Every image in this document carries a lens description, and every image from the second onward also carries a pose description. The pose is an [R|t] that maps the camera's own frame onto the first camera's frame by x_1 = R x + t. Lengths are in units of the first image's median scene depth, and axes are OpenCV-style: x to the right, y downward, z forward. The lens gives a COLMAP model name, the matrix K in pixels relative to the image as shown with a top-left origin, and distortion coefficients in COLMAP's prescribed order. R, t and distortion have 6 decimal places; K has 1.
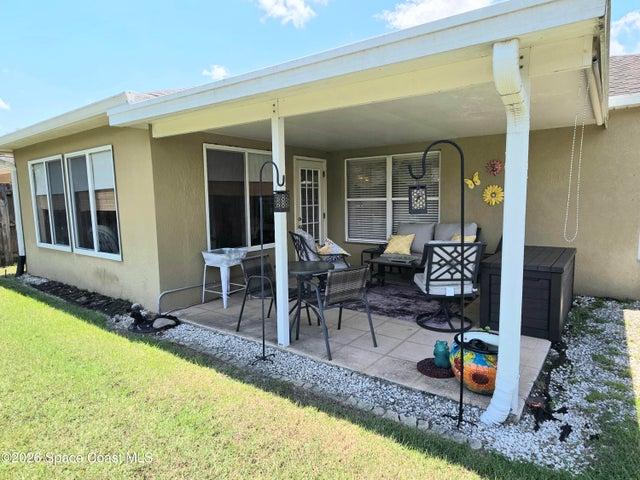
lens RADIAL K [[381.0, 0, 317.2], [0, 381.0, 237.2], [0, 0, 1]] dist [0.004034, -0.004591]
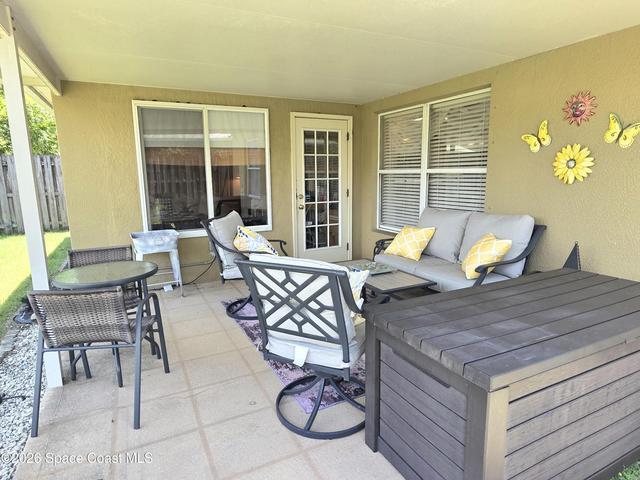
lens RADIAL K [[381.0, 0, 318.2], [0, 381.0, 238.4], [0, 0, 1]] dist [0.004034, -0.004591]
pose [[0.897915, 0.081648, -0.432530, 0.348104], [-0.048752, 0.995047, 0.086627, -0.034370], [0.437460, -0.056697, 0.897449, 0.344221]]
